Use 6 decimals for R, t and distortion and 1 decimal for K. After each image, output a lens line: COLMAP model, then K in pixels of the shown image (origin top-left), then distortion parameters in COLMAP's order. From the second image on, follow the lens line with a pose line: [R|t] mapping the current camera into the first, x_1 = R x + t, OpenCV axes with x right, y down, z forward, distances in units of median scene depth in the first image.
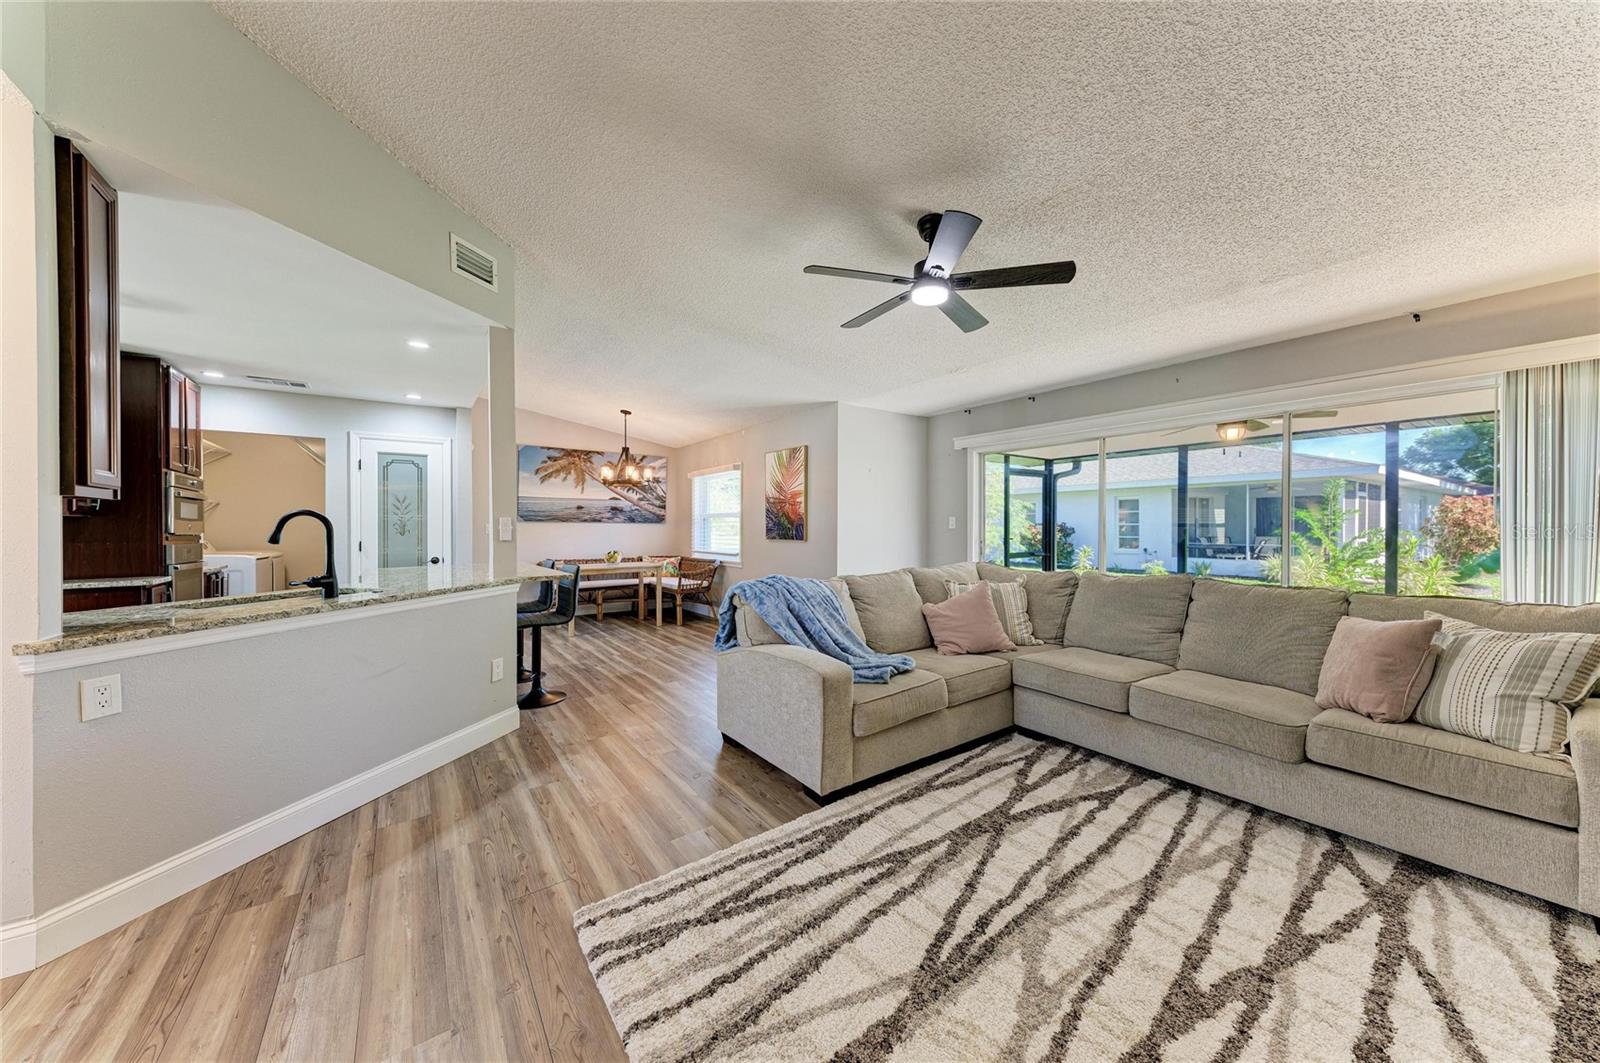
lens RADIAL K [[542.3, 0, 800.0], [0, 542.3, 526.5], [0, 0, 1]] dist [0.028884, -0.007515]
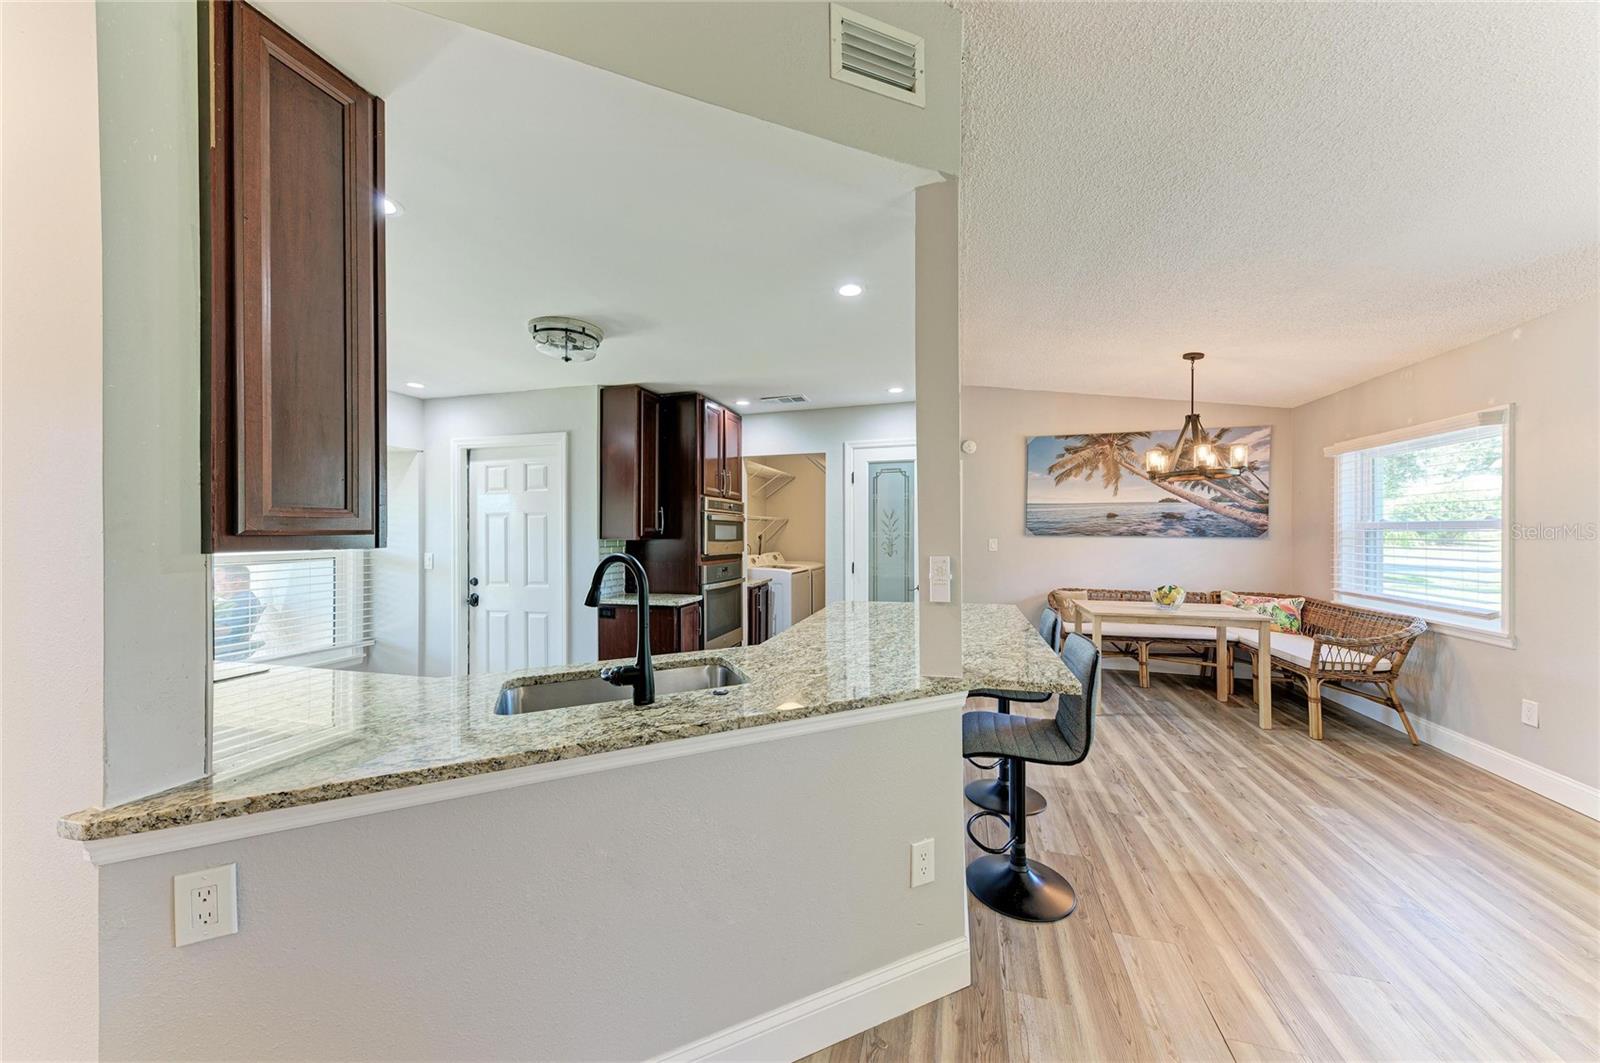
lens RADIAL K [[543.3, 0, 797.2], [0, 543.3, 533.6], [0, 0, 1]] dist [0.015632, -0.000194]
pose [[0.609722, 0.003770, -0.792606, -0.141440], [0.003039, 0.999970, 0.007094, -0.027002], [0.792609, -0.006734, 0.609693, 0.377599]]
